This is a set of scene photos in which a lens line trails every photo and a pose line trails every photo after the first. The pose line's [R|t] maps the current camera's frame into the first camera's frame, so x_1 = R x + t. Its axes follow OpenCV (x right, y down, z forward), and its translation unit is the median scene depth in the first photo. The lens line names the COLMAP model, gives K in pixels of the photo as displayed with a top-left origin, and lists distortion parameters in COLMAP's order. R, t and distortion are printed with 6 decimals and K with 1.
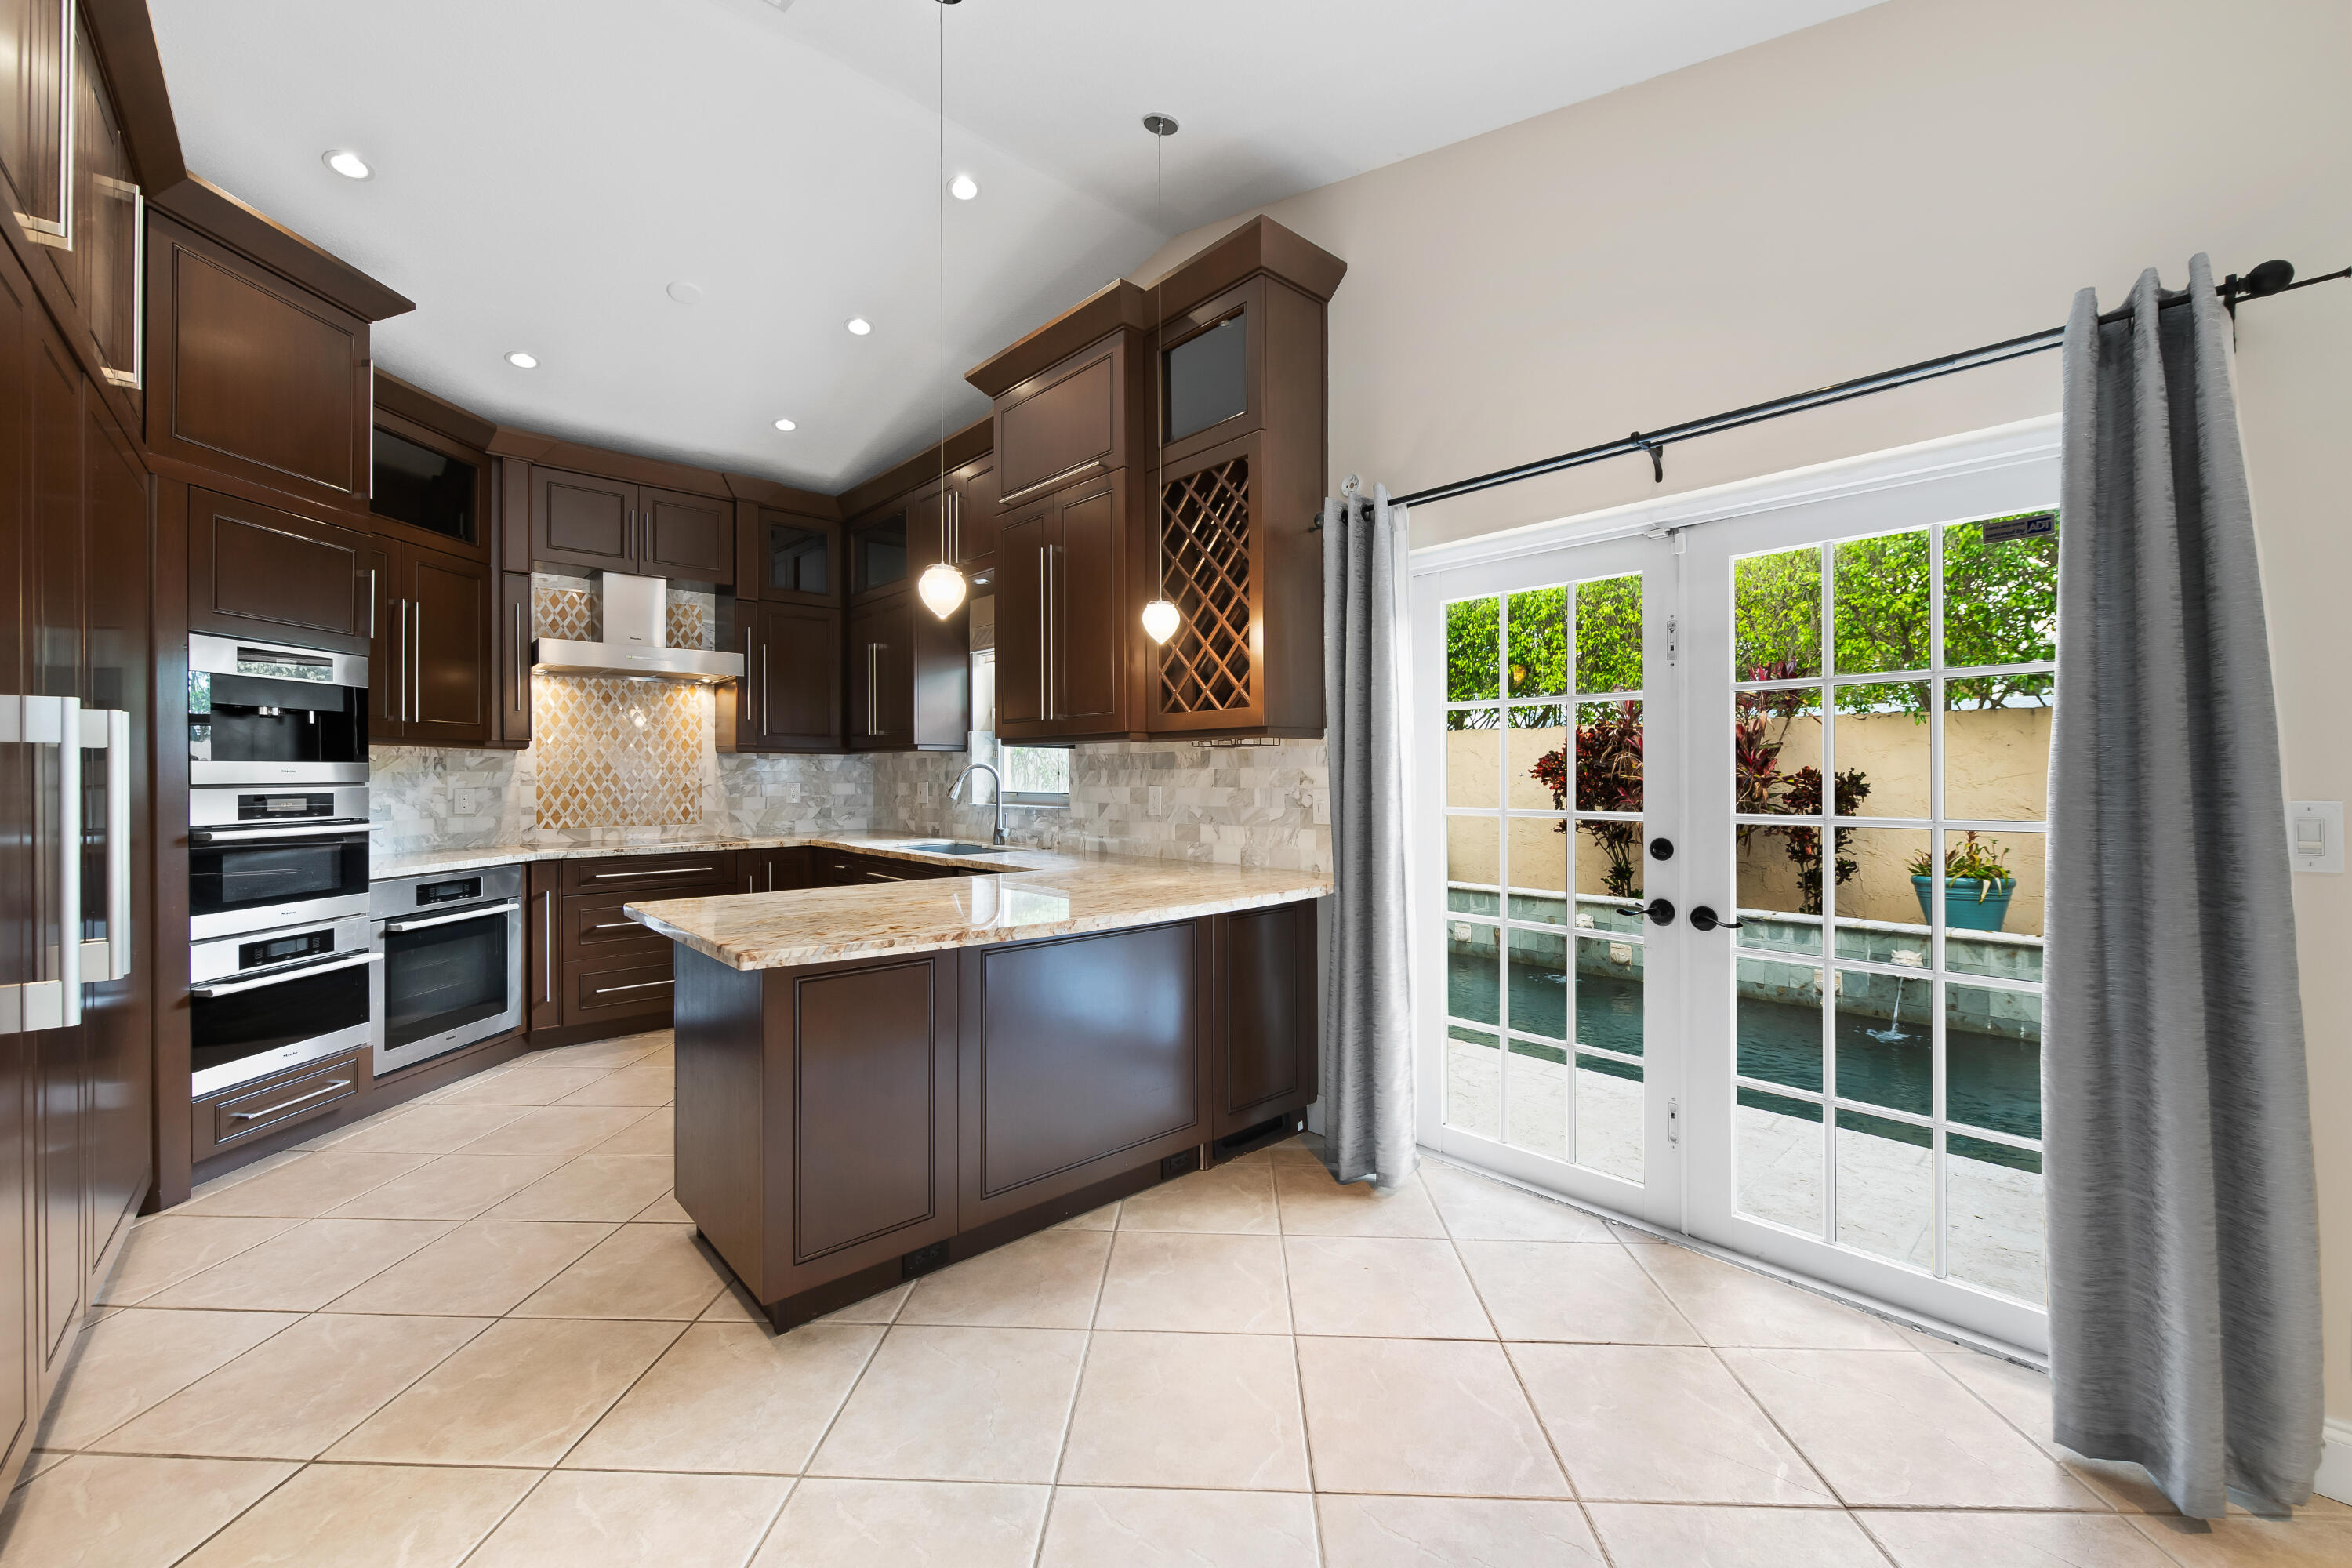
lens RADIAL K [[932.0, 0, 1186.0], [0, 932.0, 769.8], [0, 0, 1]] dist [-0.001016, -0.001270]
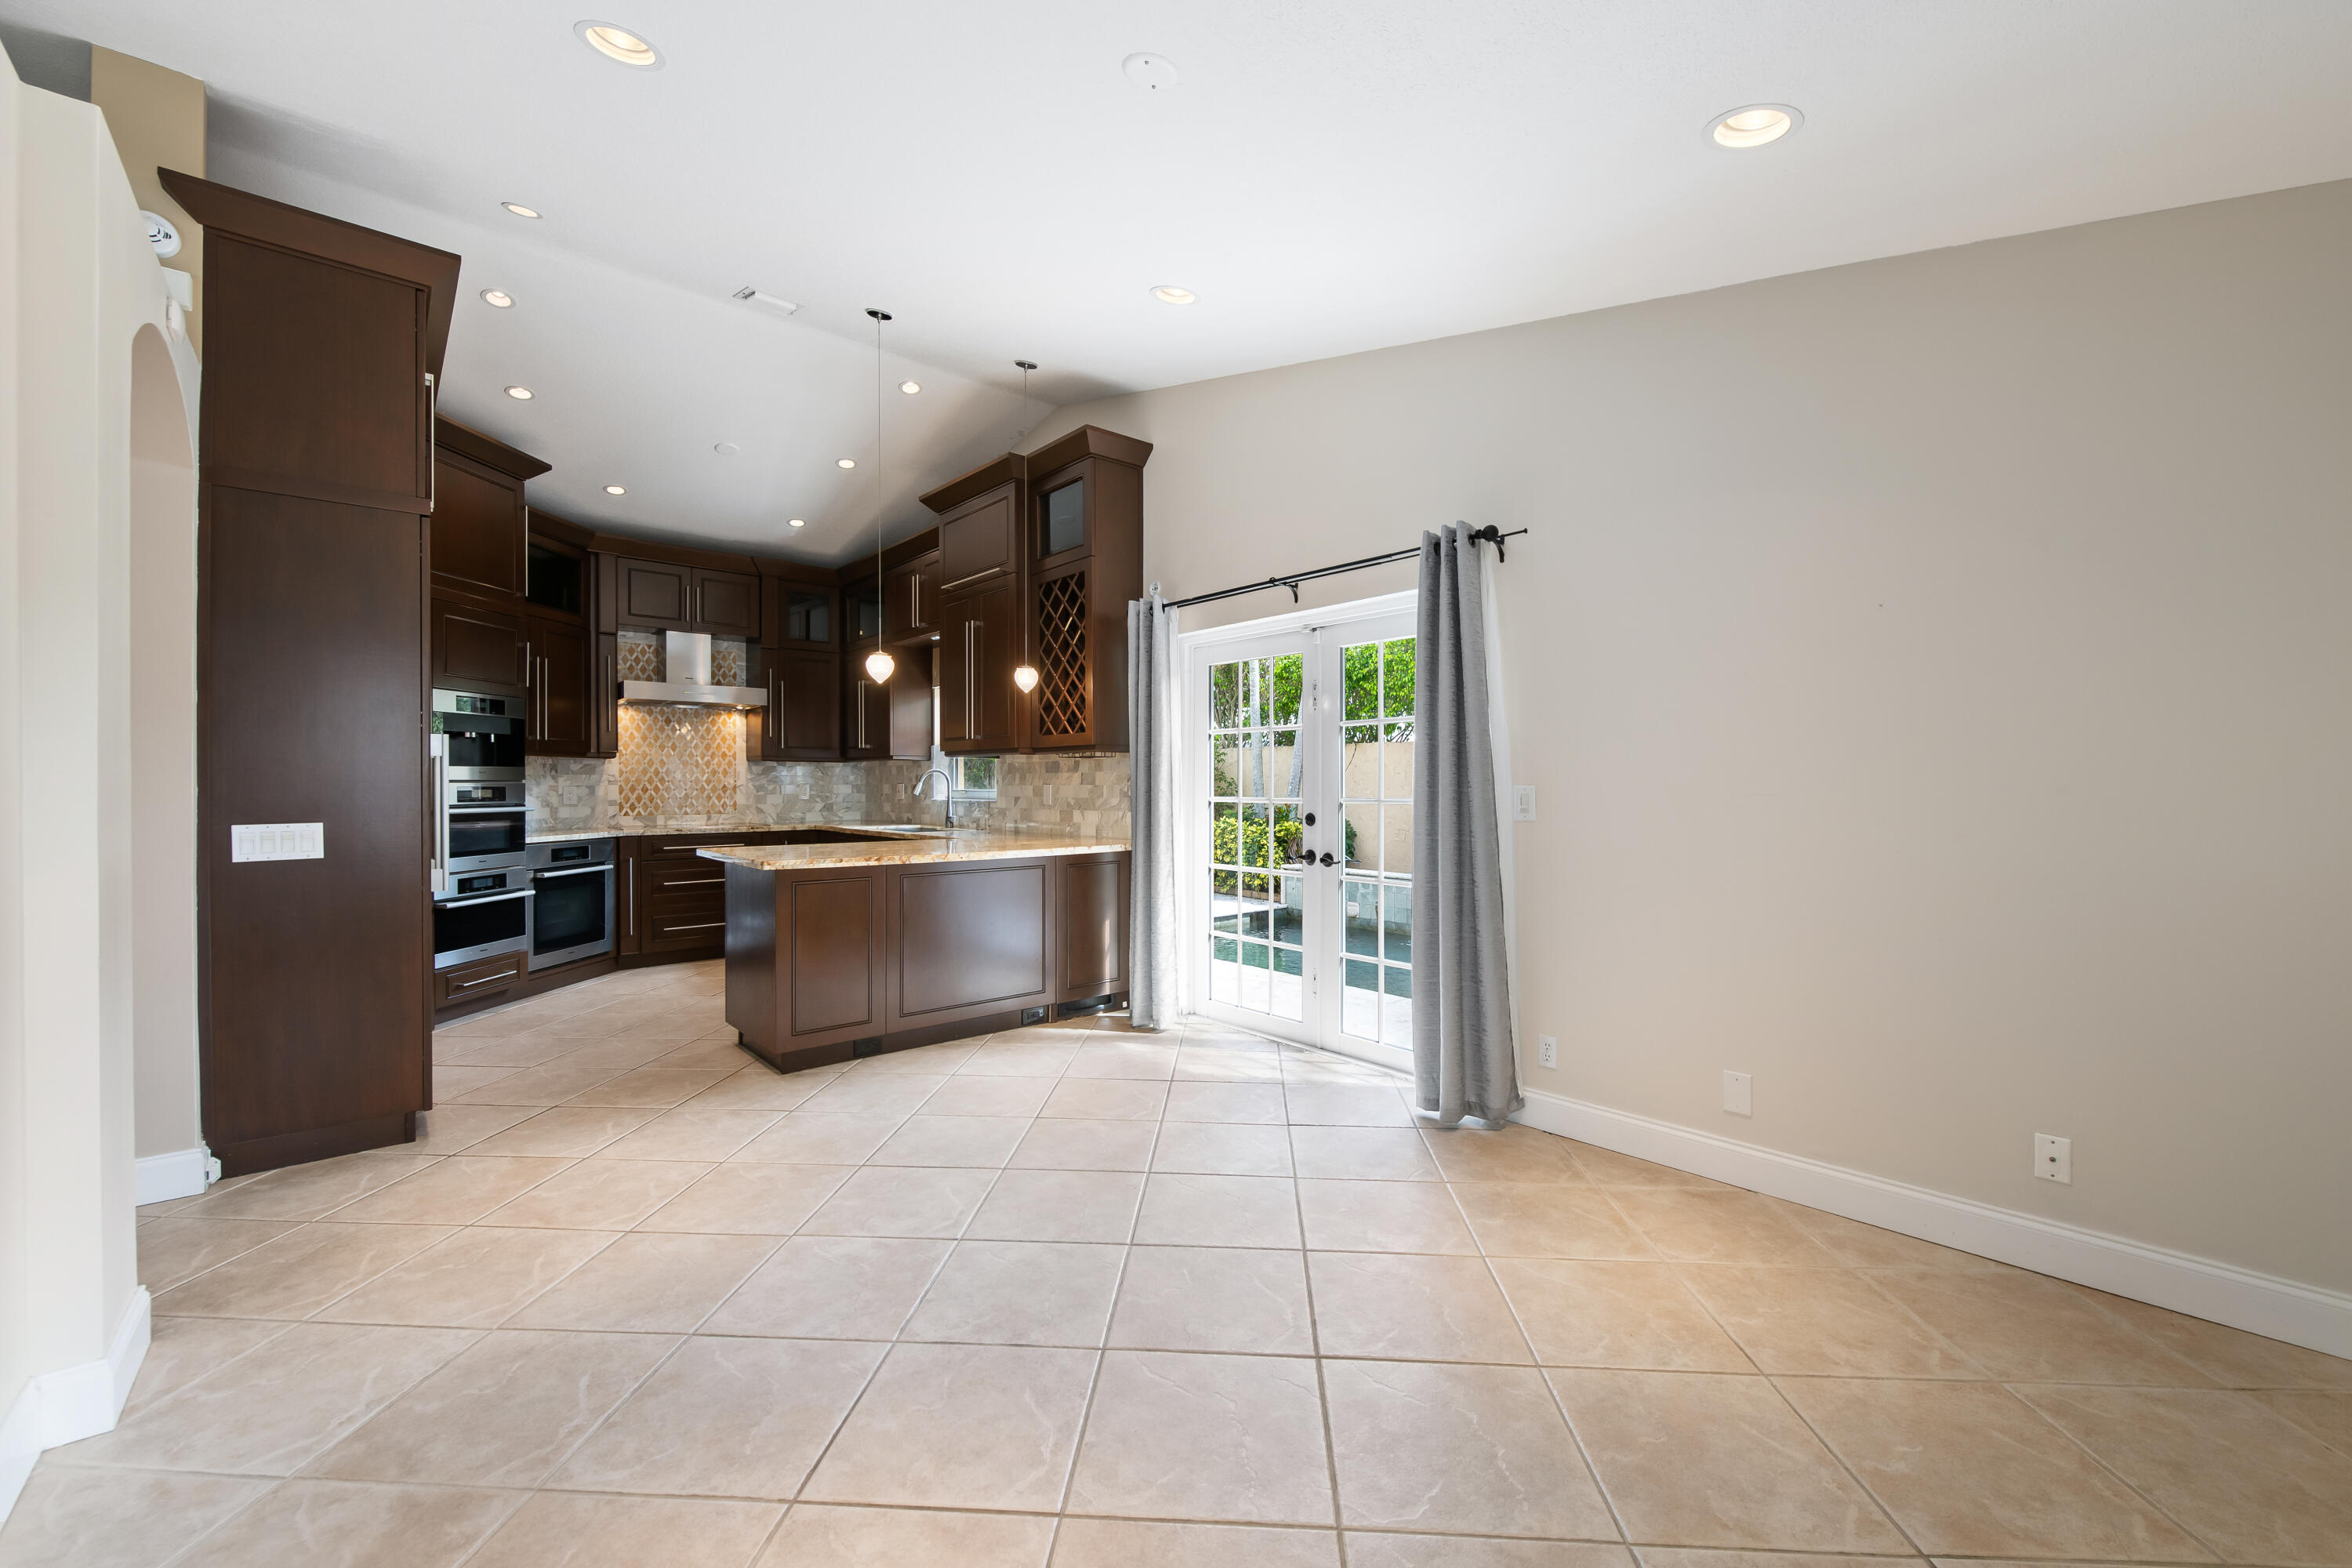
lens RADIAL K [[932.0, 0, 1188.4], [0, 932.0, 783.3], [0, 0, 1]] dist [-0.001016, -0.001270]
pose [[0.999775, 0.001685, -0.021155, 0.233902], [-0.001587, 0.999988, 0.004640, 0.009157], [0.021163, -0.004605, 0.999765, -0.479952]]
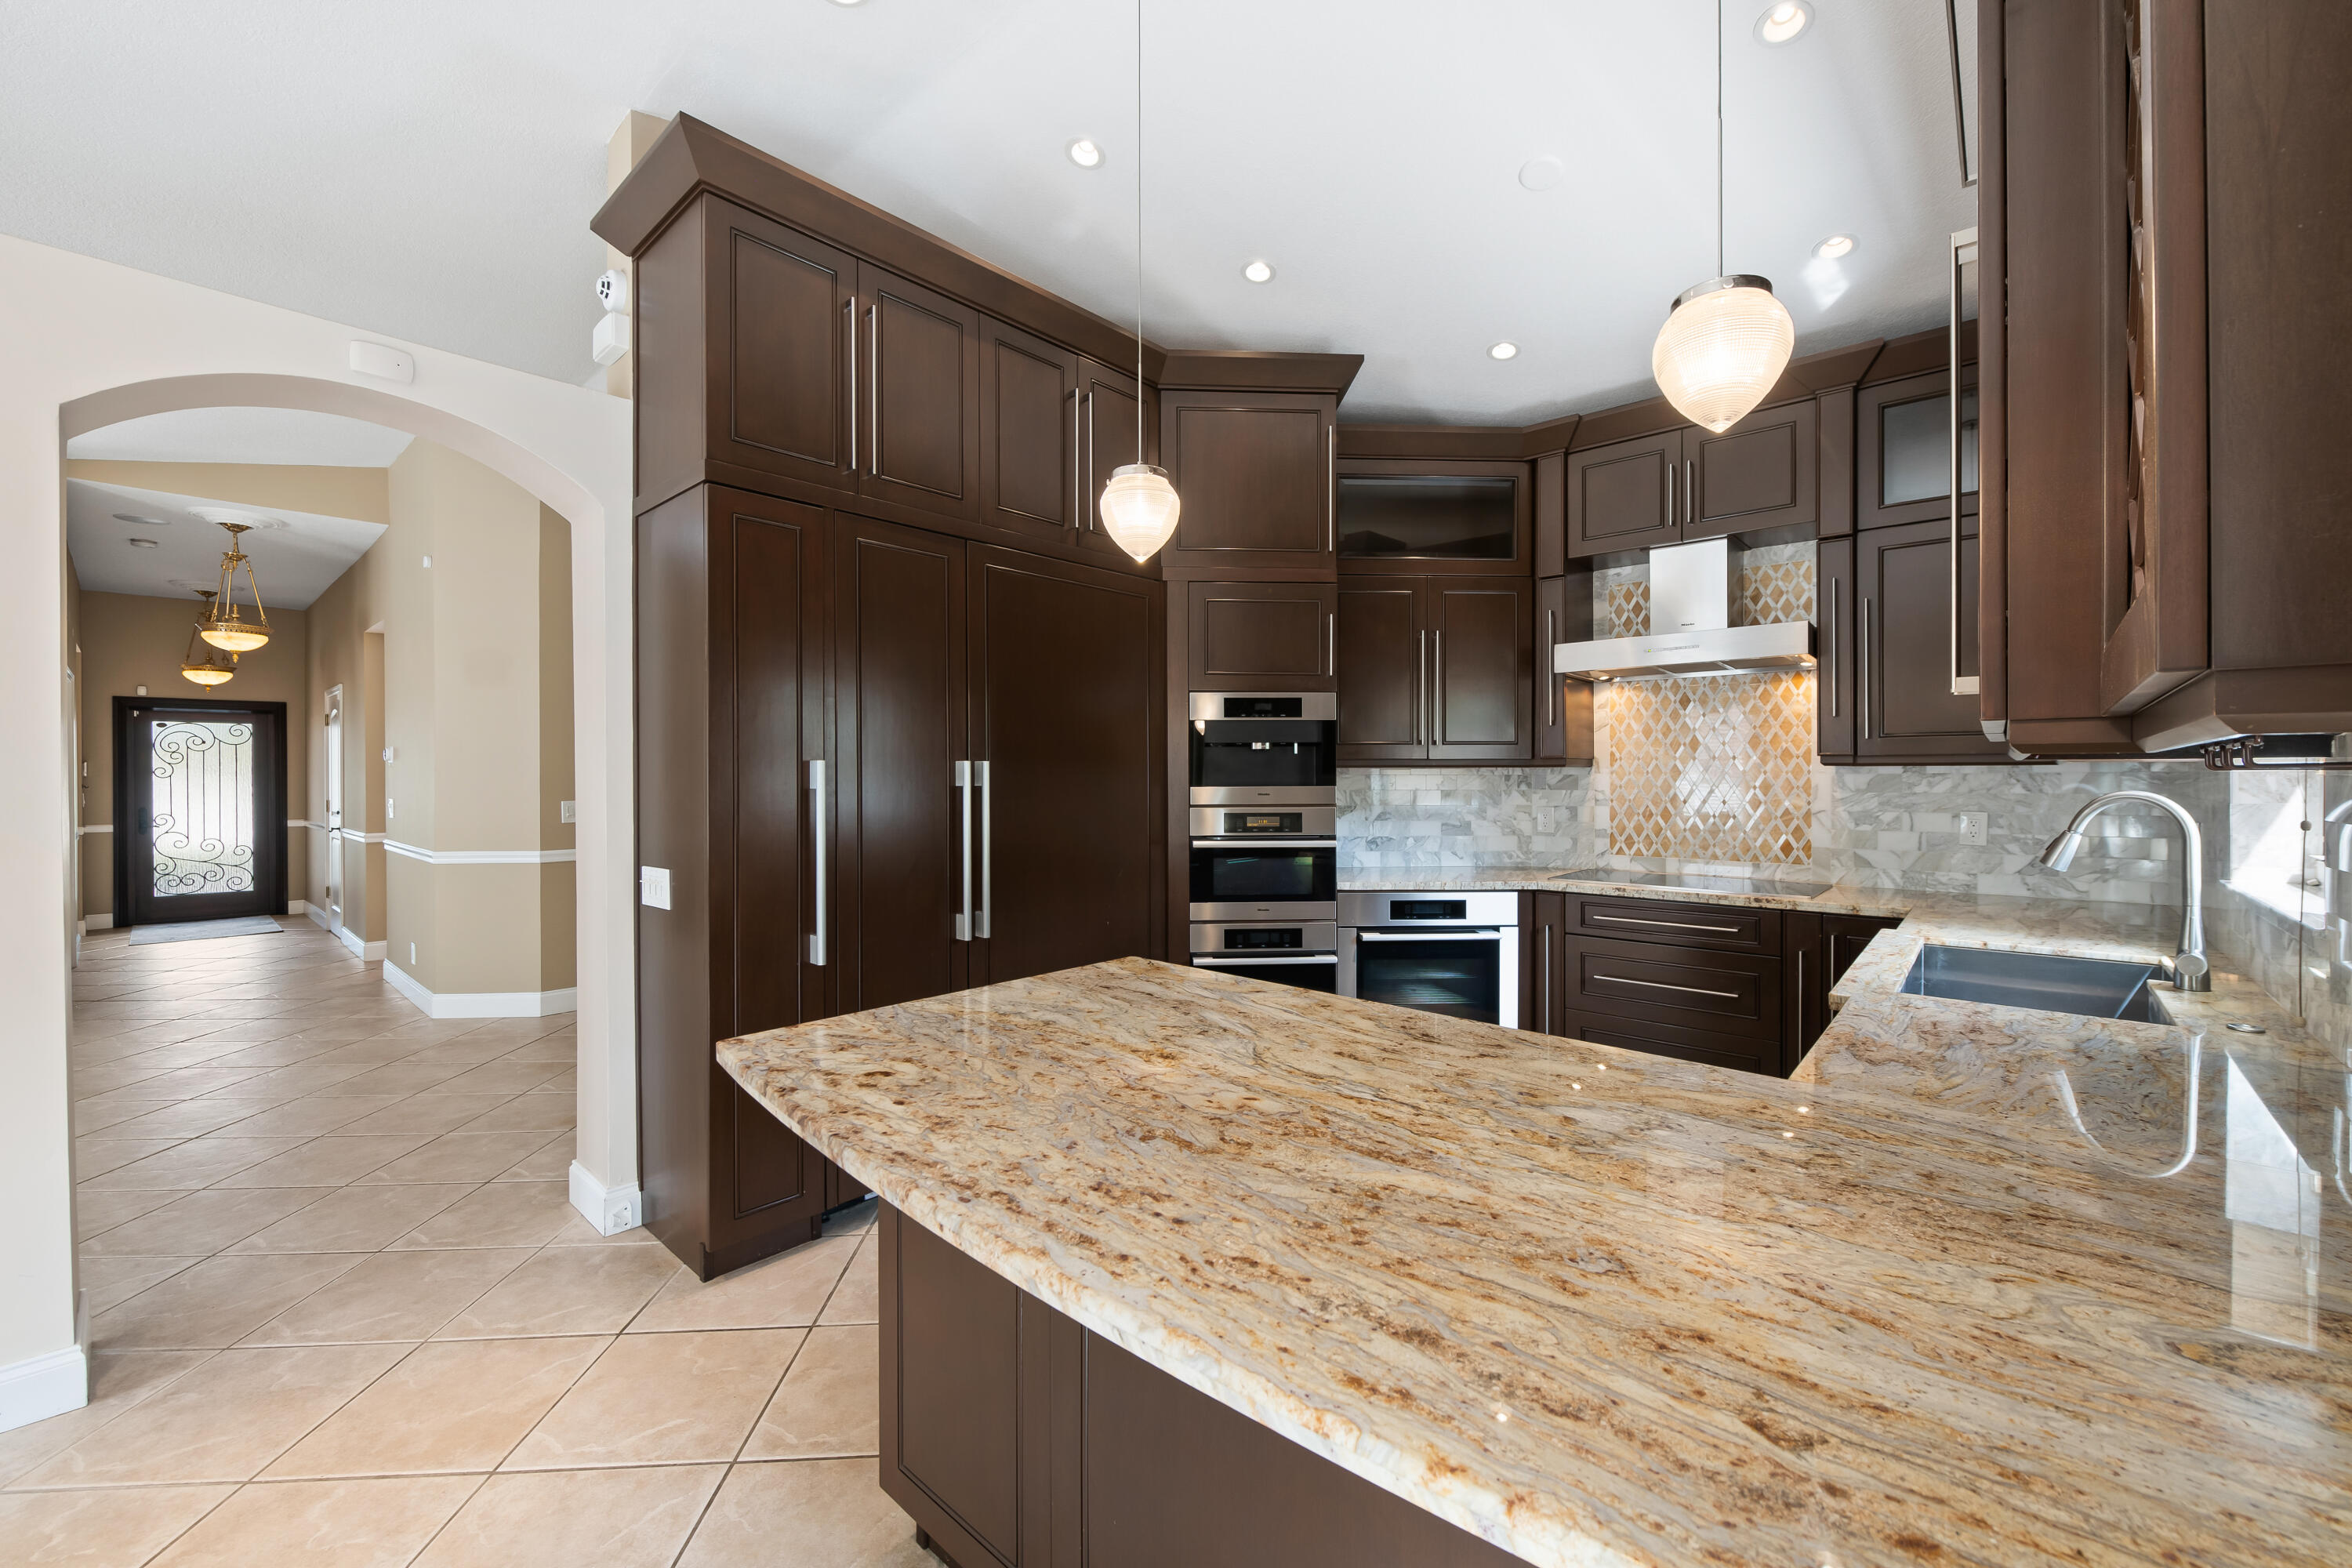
lens RADIAL K [[932.0, 0, 1183.6], [0, 932.0, 784.0], [0, 0, 1]] dist [-0.001016, -0.001270]
pose [[0.097511, 0.012076, -0.995161, 0.206182], [0.007265, 0.999891, 0.012845, -0.024231], [0.995208, -0.008482, 0.097413, 0.654582]]
